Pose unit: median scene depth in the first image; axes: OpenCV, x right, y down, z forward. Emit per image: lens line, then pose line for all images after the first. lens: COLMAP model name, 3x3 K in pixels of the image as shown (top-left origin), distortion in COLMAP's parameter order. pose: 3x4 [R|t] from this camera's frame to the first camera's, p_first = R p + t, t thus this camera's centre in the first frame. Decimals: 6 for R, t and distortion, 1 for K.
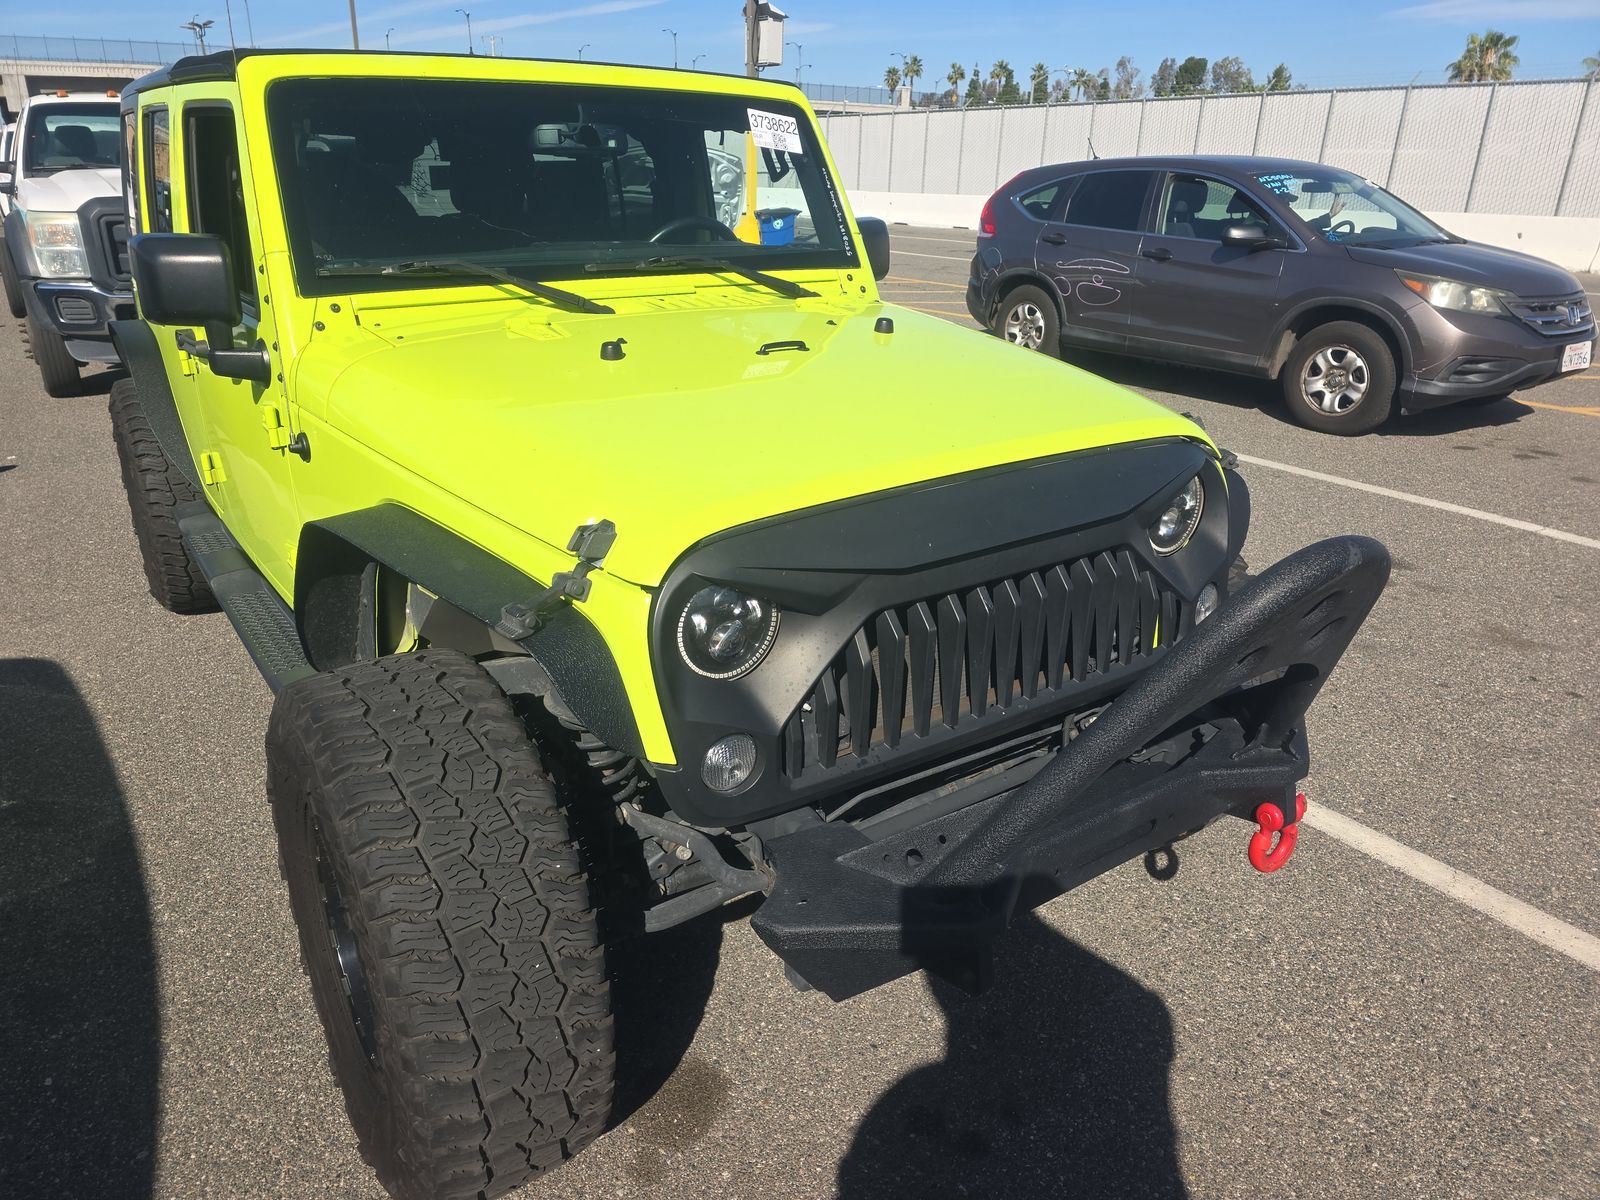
lens RADIAL K [[1082.4, 0, 800.0], [0, 1082.4, 600.0], [0, 0, 1]] dist [0.048572, -0.046840]
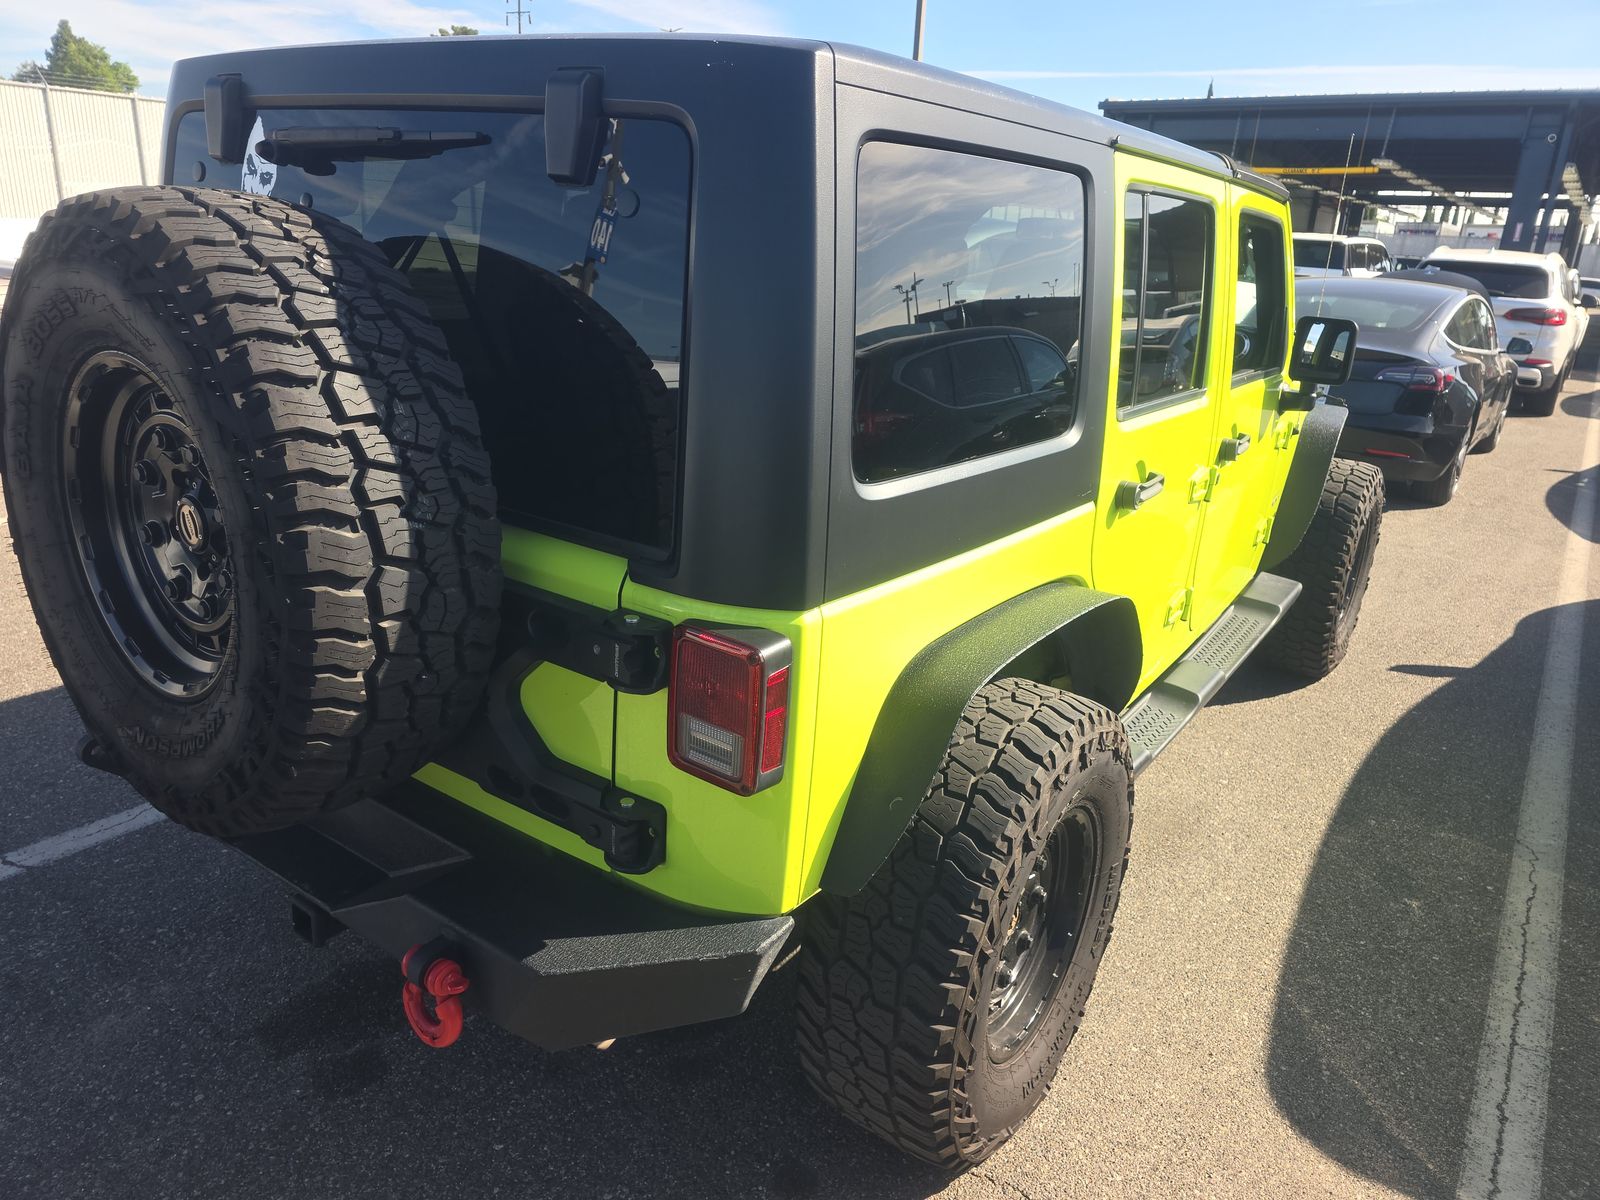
lens RADIAL K [[1083.3, 0, 791.1], [0, 1083.3, 599.3], [0, 0, 1]] dist [0.048465, -0.045675]
pose [[-0.337888, -0.320350, 0.884990, -1.586611], [0.274061, 0.866058, 0.418133, -0.757122], [-0.900401, 0.383823, -0.204836, 1.921002]]
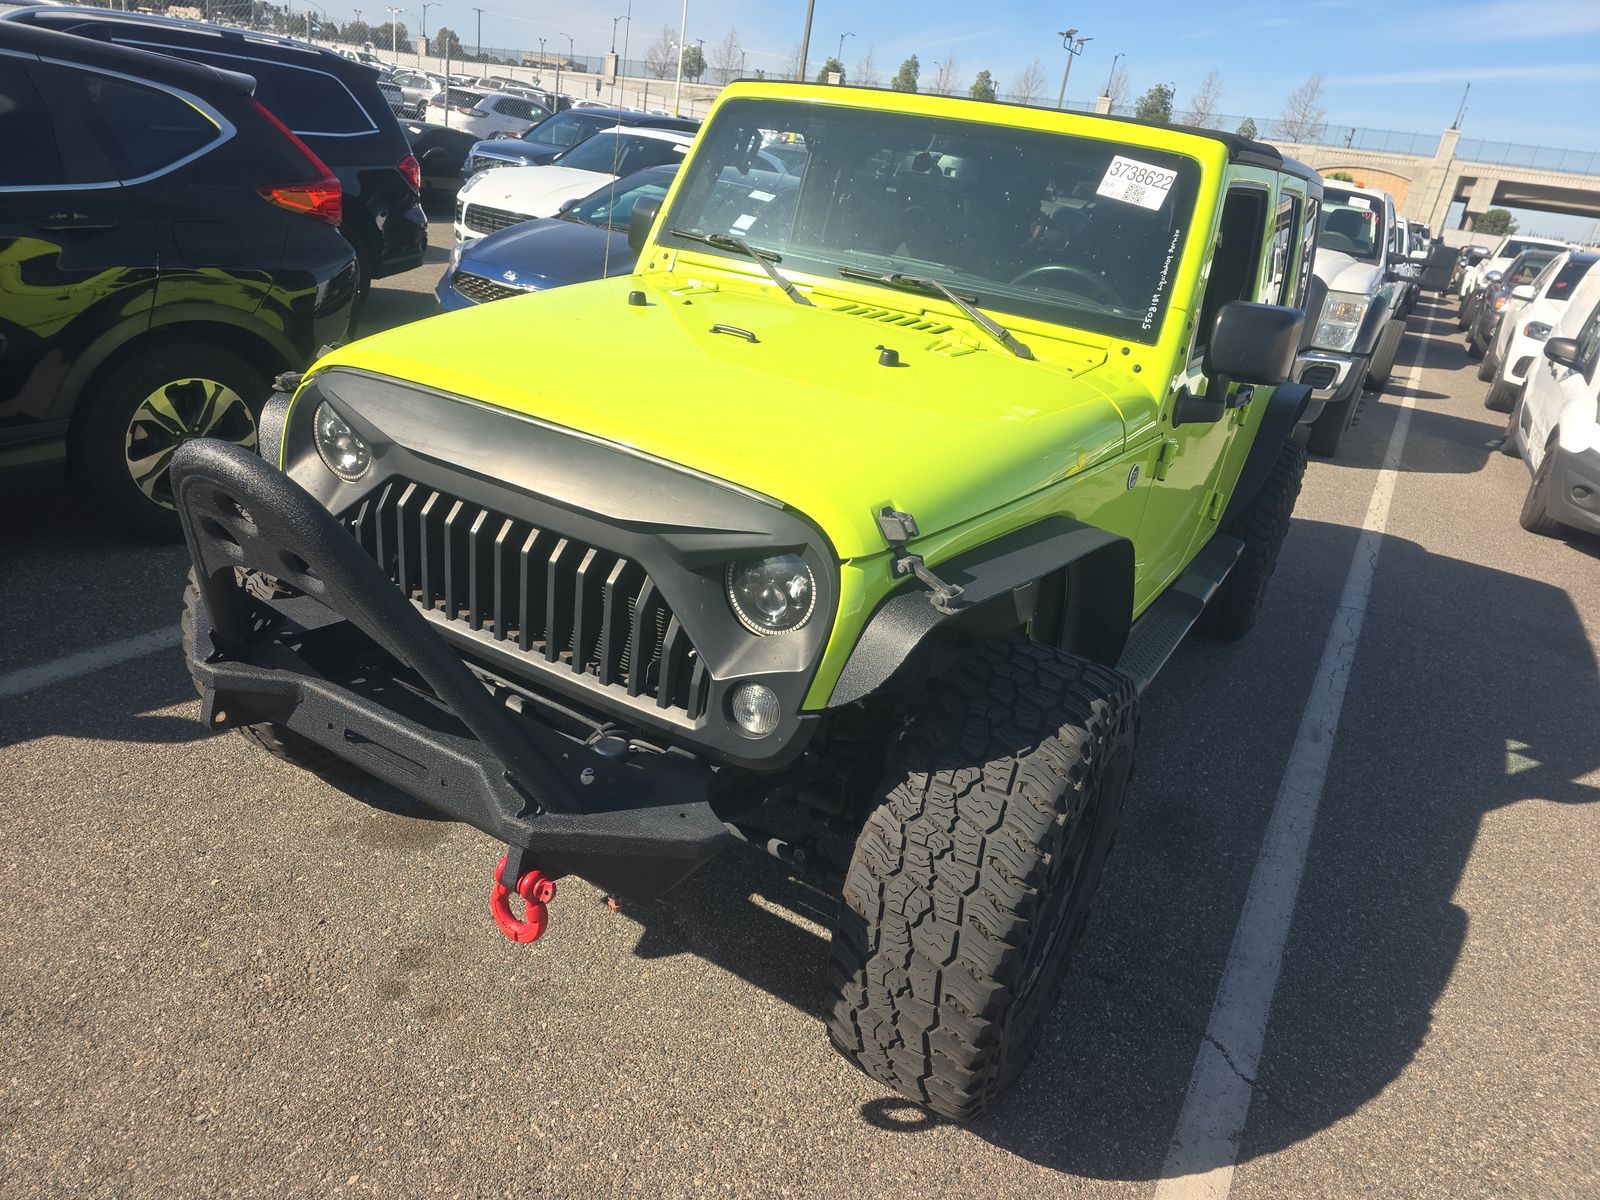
lens RADIAL K [[1083.3, 0, 791.1], [0, 1083.3, 599.3], [0, 0, 1]] dist [0.048465, -0.045675]
pose [[0.420112, 0.389786, -0.819496, 0.864651], [-0.459683, 0.870028, 0.178166, -0.190142], [0.782430, 0.301859, 0.544687, 0.461598]]
